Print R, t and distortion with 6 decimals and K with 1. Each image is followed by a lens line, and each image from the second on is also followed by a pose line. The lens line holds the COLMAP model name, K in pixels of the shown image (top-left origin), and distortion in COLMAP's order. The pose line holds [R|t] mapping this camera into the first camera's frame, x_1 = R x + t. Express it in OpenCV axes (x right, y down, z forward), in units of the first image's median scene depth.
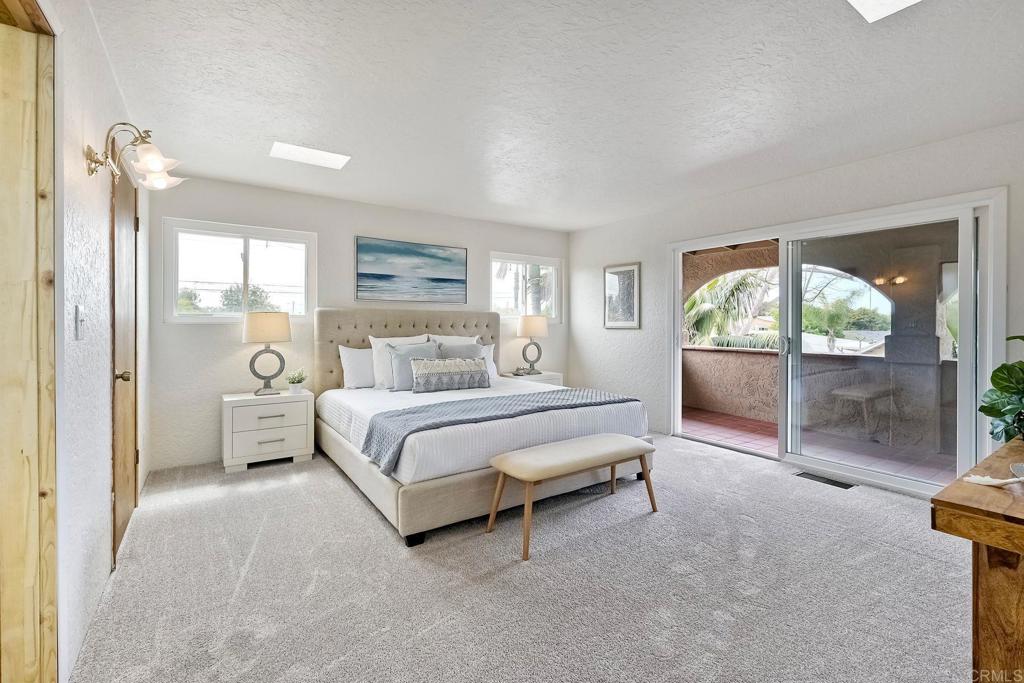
lens RADIAL K [[444.4, 0, 511.3], [0, 444.4, 323.4], [0, 0, 1]] dist [-0.001594, -0.000393]
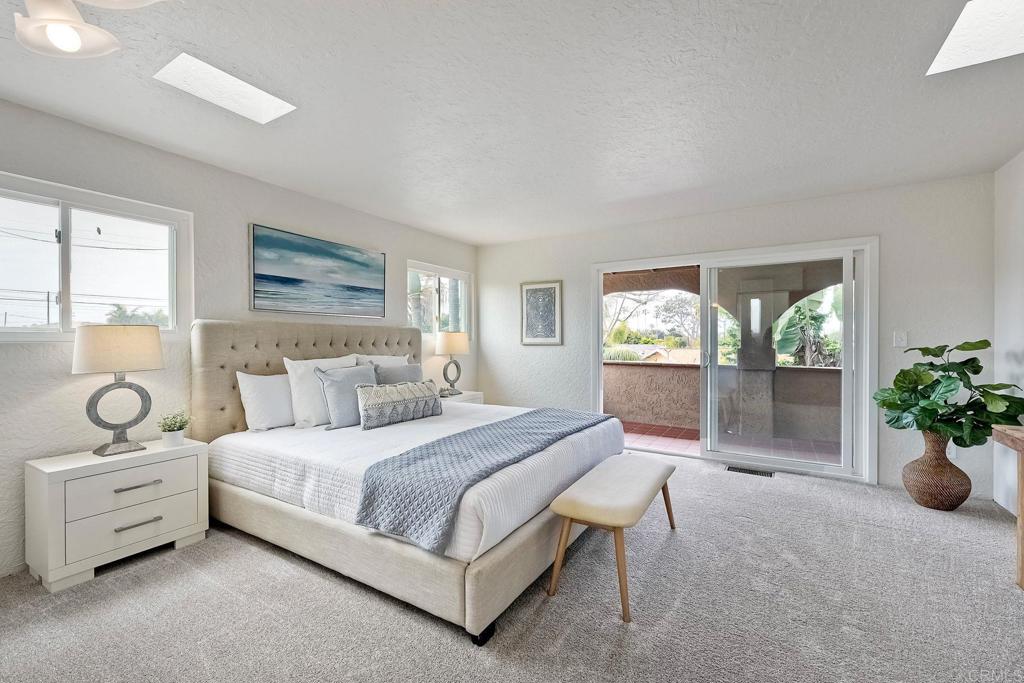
lens RADIAL K [[419.1, 0, 513.3], [0, 419.1, 341.1], [0, 0, 1]] dist [-0.002462, -0.000012]
pose [[0.910826, -0.005536, 0.412753, -0.265193], [0.004091, 0.999982, 0.004384, -0.001773], [-0.412770, -0.002305, 0.910832, 0.199668]]
